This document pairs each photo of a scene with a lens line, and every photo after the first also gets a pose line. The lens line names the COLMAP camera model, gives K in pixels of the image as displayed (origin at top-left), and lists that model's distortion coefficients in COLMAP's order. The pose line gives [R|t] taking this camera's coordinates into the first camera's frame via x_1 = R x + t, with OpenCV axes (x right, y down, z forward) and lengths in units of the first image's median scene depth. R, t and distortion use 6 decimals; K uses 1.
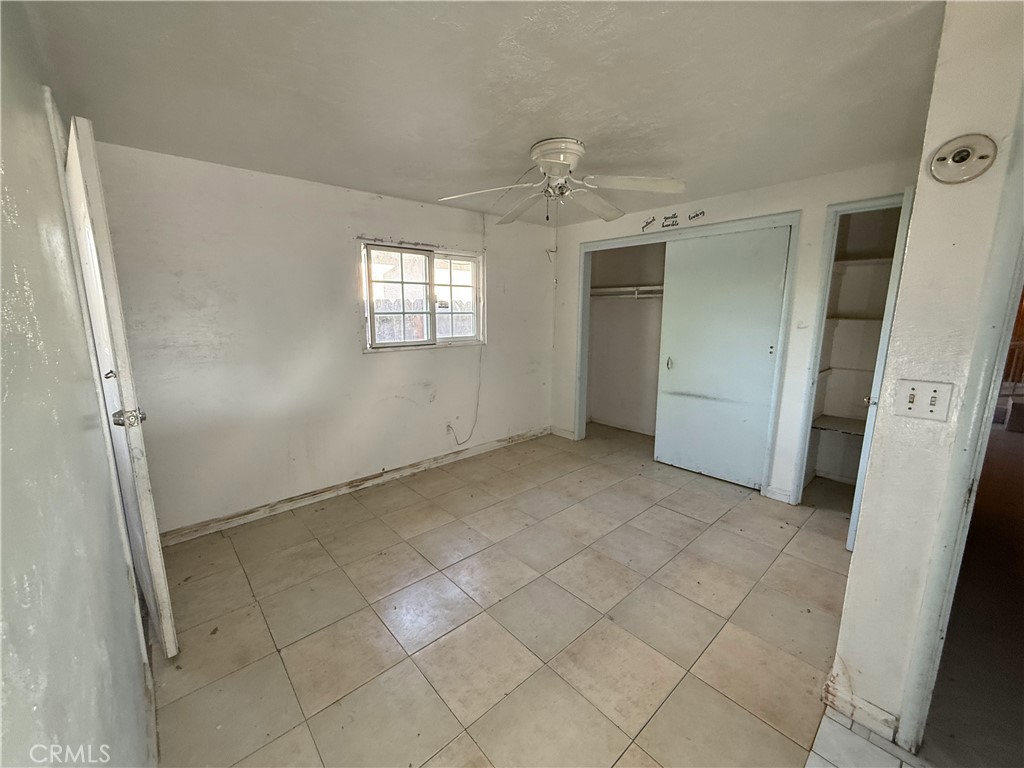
lens RADIAL K [[408.2, 0, 509.0], [0, 408.2, 383.8], [0, 0, 1]] dist [-0.001623, -0.000208]
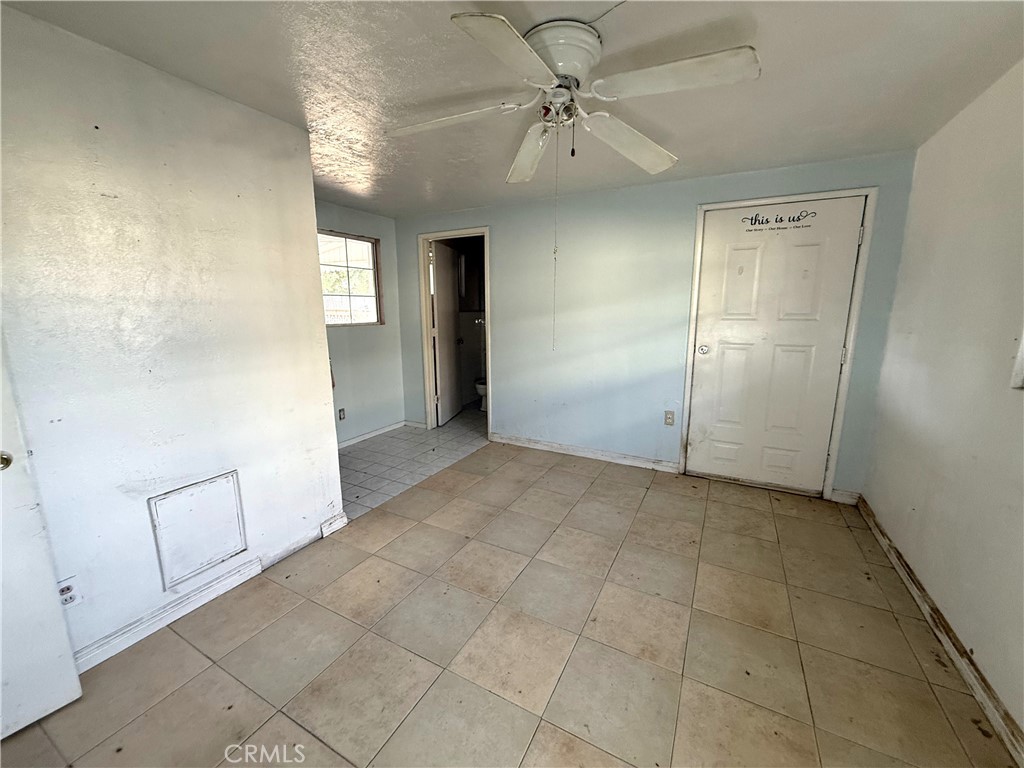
lens RADIAL K [[408.2, 0, 509.0], [0, 408.2, 383.8], [0, 0, 1]] dist [-0.001623, -0.000208]
pose [[-0.939120, 0.069017, -0.336586, 0.423069], [-0.058076, 0.933637, 0.353480, -0.271923], [0.338646, 0.351508, -0.872789, 1.608274]]
